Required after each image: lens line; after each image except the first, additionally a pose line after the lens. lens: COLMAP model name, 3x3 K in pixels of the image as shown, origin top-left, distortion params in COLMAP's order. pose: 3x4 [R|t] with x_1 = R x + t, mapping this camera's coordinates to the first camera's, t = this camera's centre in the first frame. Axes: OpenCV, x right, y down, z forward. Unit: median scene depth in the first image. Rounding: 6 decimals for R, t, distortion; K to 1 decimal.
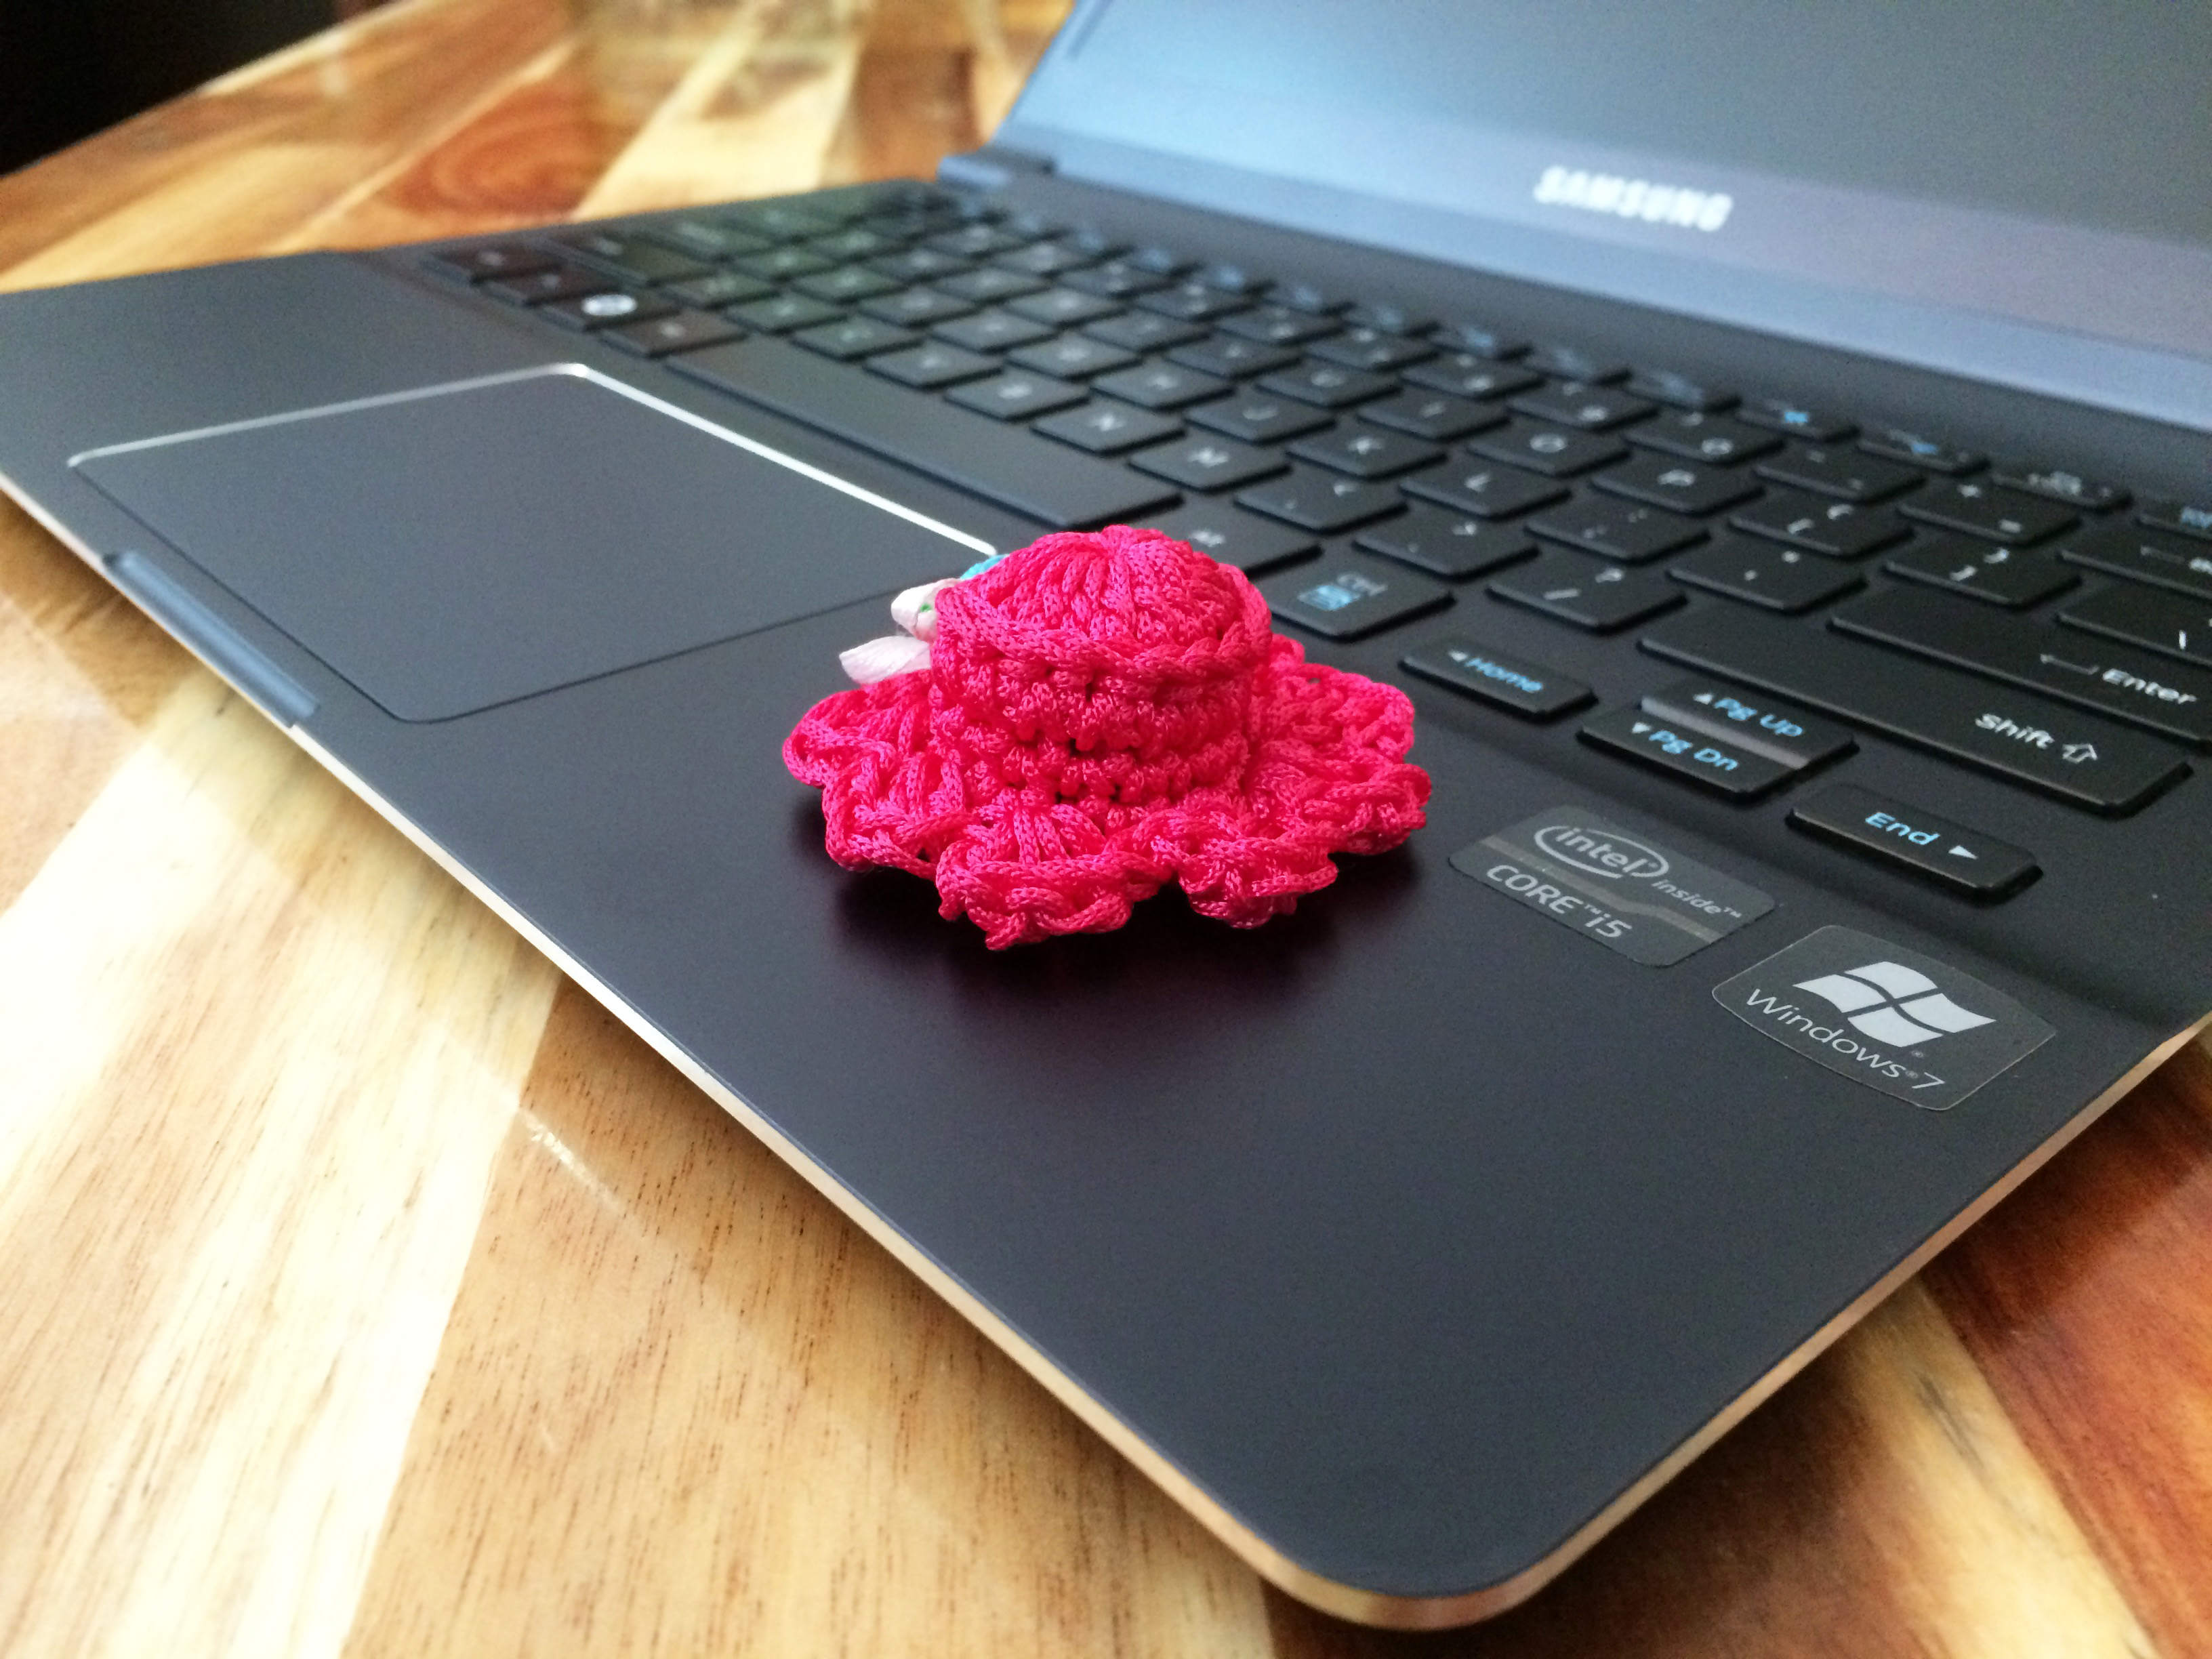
lens RADIAL K [[1985.3, 0, 1099.8], [0, 1985.3, 828.3], [0, 0, 1]] dist [0.097510, -0.160900]
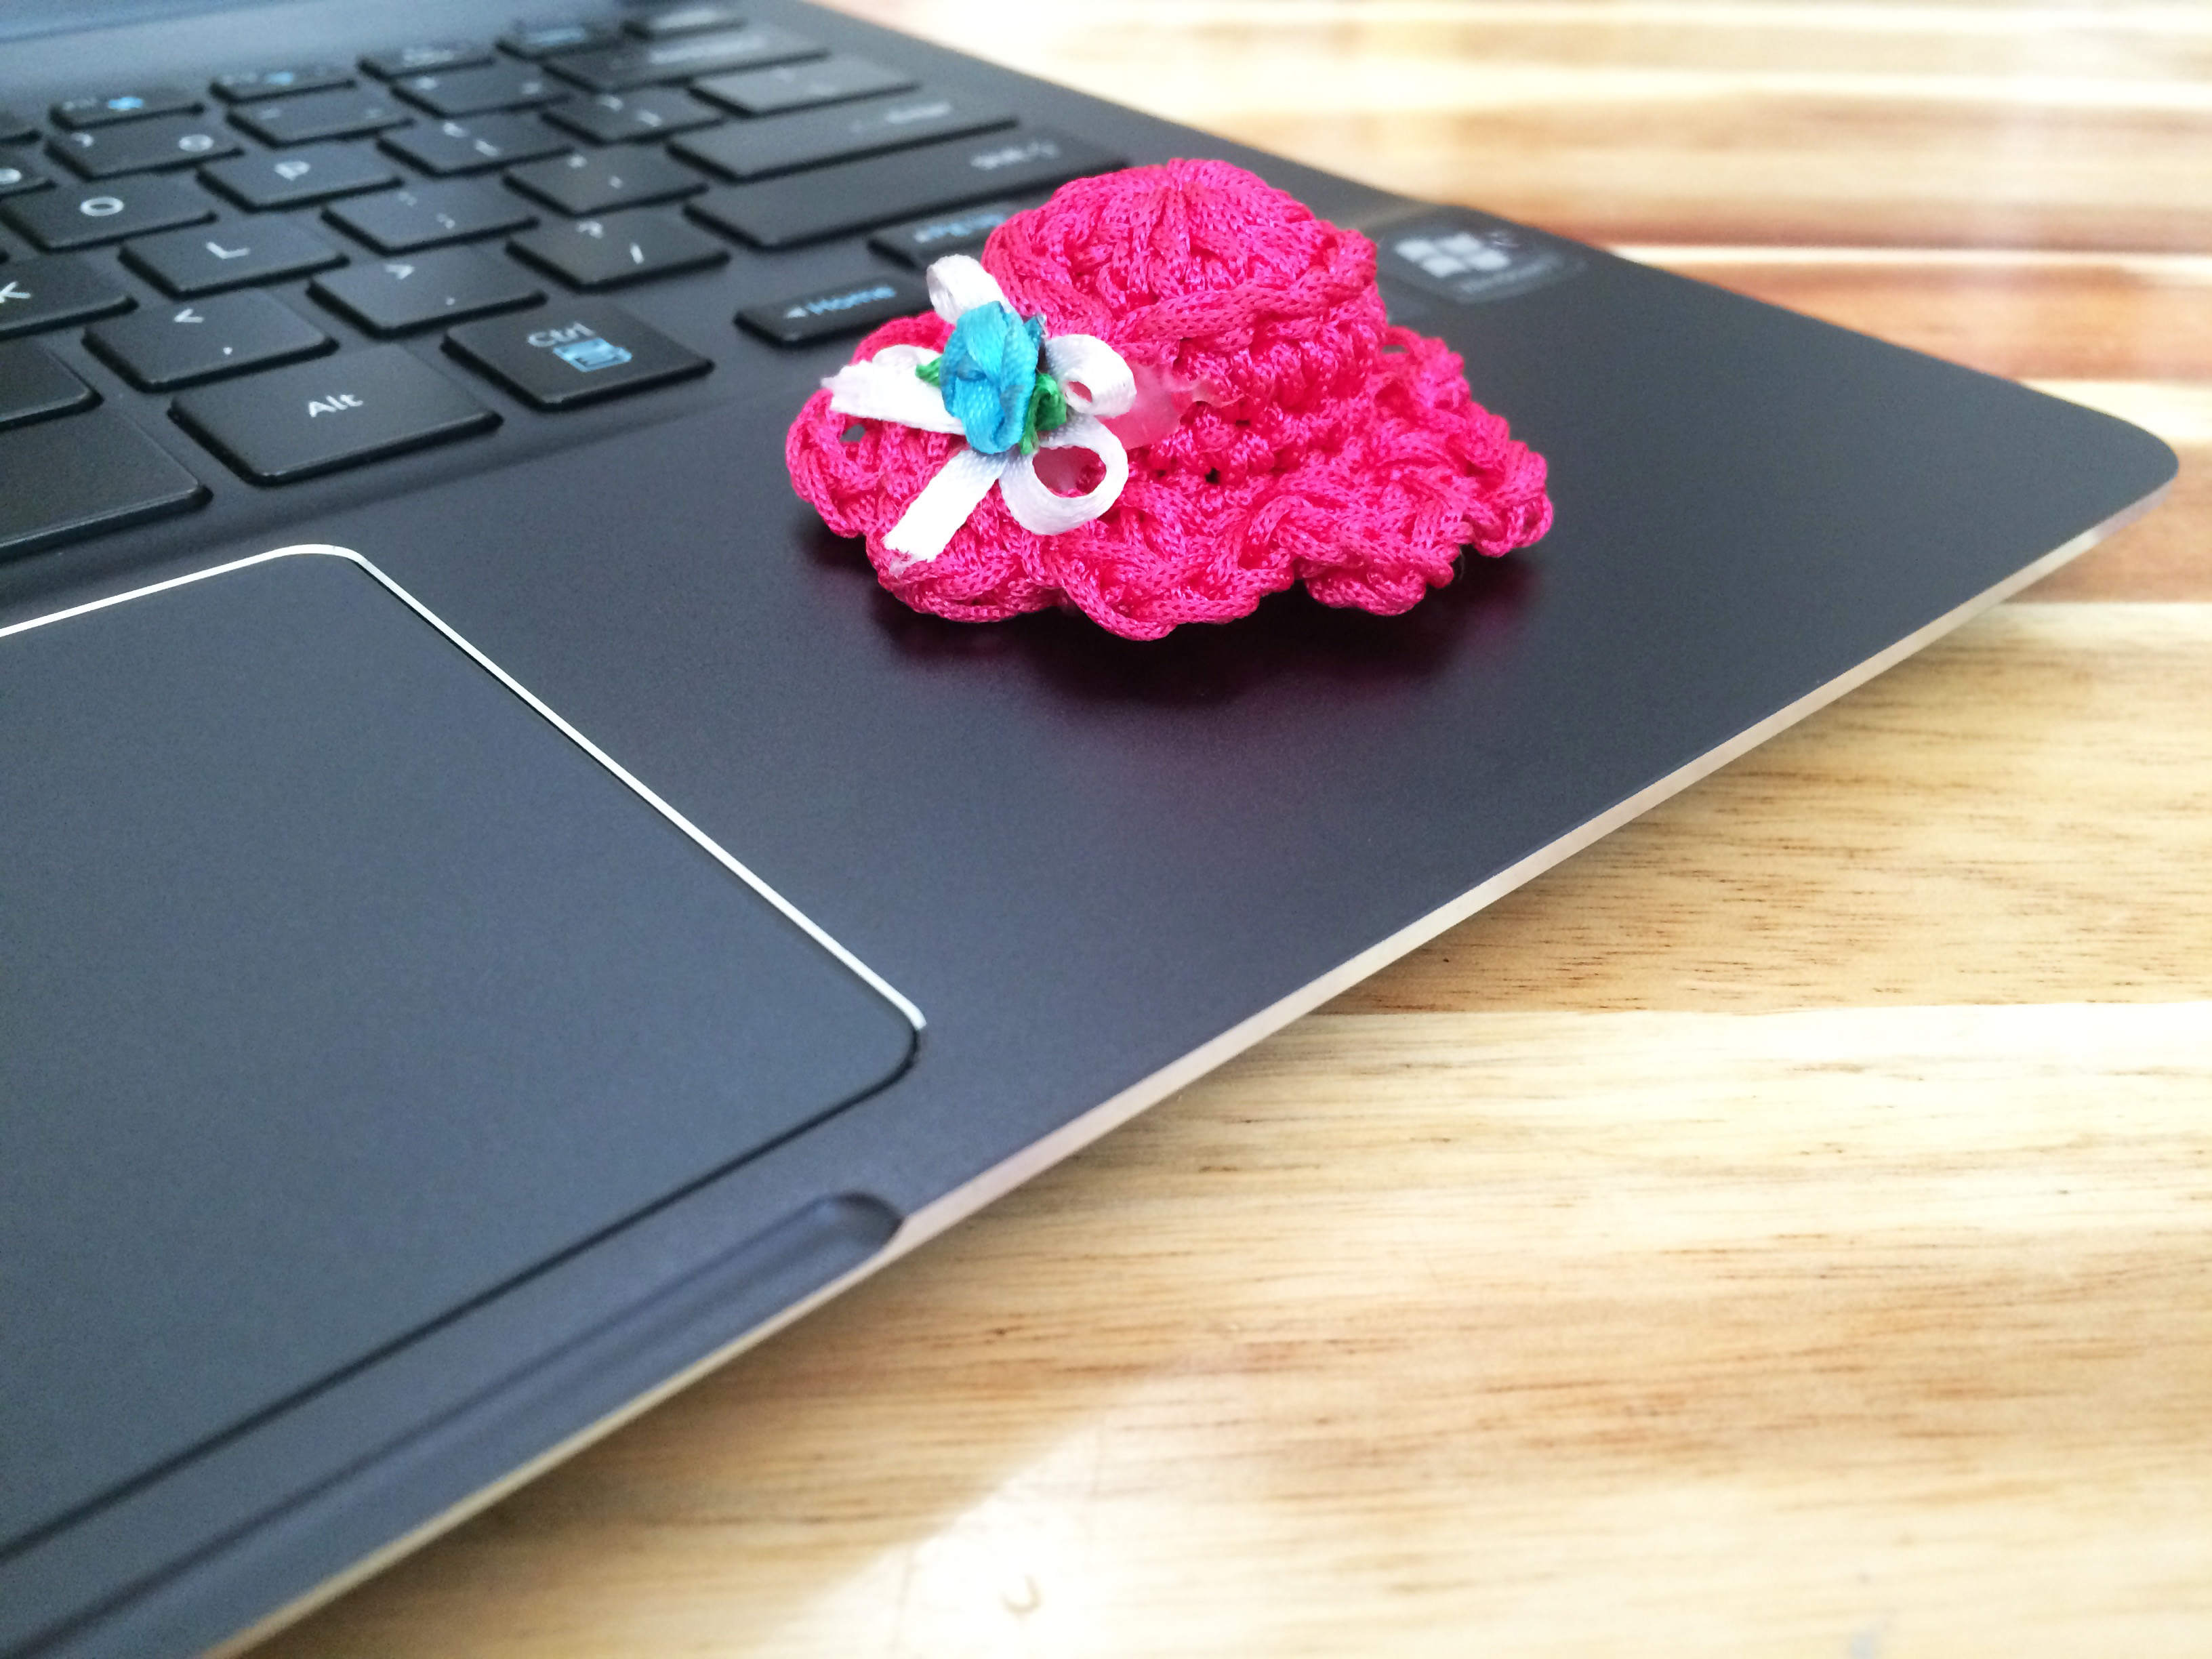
lens RADIAL K [[1985.3, 0, 1099.8], [0, 1985.3, 828.3], [0, 0, 1]] dist [0.097510, -0.160900]
pose [[-0.023522, -0.570393, 0.821035, -0.955122], [0.443703, 0.729987, 0.519852, -0.448842], [-0.895865, 0.376524, 0.235914, 1.045294]]
